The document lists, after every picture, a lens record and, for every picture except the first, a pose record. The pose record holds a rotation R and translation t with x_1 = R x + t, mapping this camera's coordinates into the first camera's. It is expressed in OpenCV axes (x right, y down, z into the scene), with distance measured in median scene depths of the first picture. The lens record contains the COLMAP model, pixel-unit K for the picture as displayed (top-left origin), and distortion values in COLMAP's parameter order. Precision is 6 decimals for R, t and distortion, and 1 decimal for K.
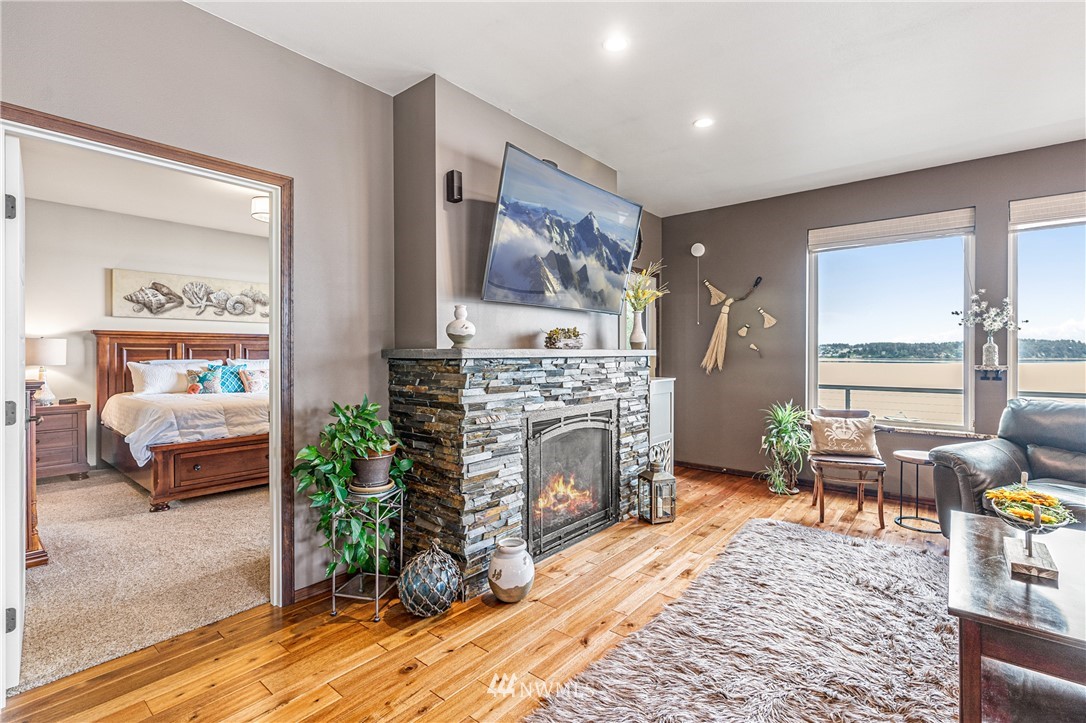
lens RADIAL K [[497.3, 0, 564.3], [0, 497.3, 350.6], [0, 0, 1]] dist [-0.011658, 0.004105]
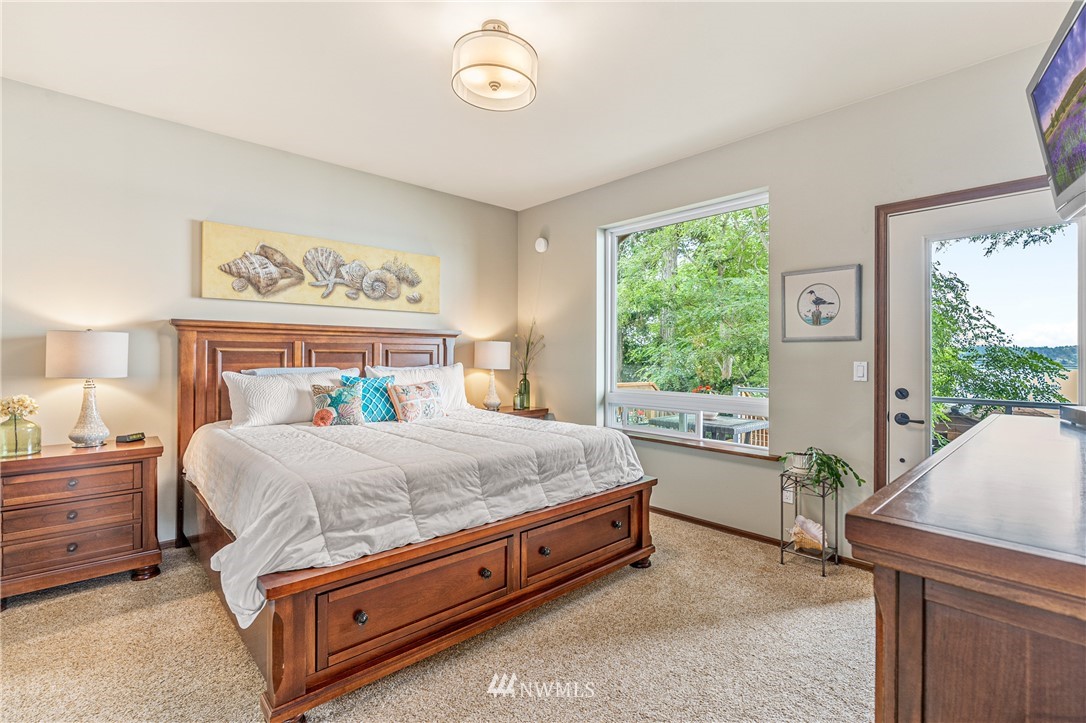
lens RADIAL K [[497.3, 0, 566.0], [0, 497.3, 350.9], [0, 0, 1]] dist [-0.011658, 0.004105]
pose [[0.991979, 0.001214, -0.126397, -0.432772], [-0.002111, 0.999974, -0.006965, 0.000825], [0.126385, 0.007176, 0.991955, 0.499847]]
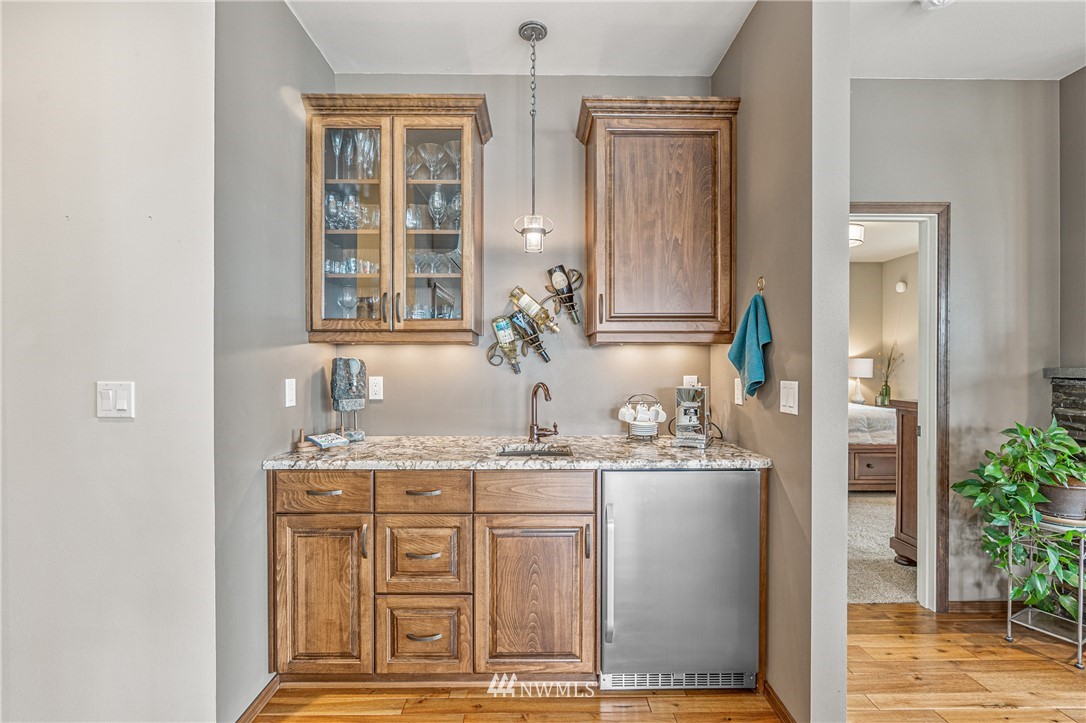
lens RADIAL K [[497.3, 0, 543.0], [0, 497.3, 368.0], [0, 0, 1]] dist [-0.011658, 0.004105]
pose [[0.615492, 0.002300, -0.788140, -0.129521], [0.001542, 0.999990, 0.004122, -0.004096], [0.788142, -0.003752, 0.615482, -0.155160]]
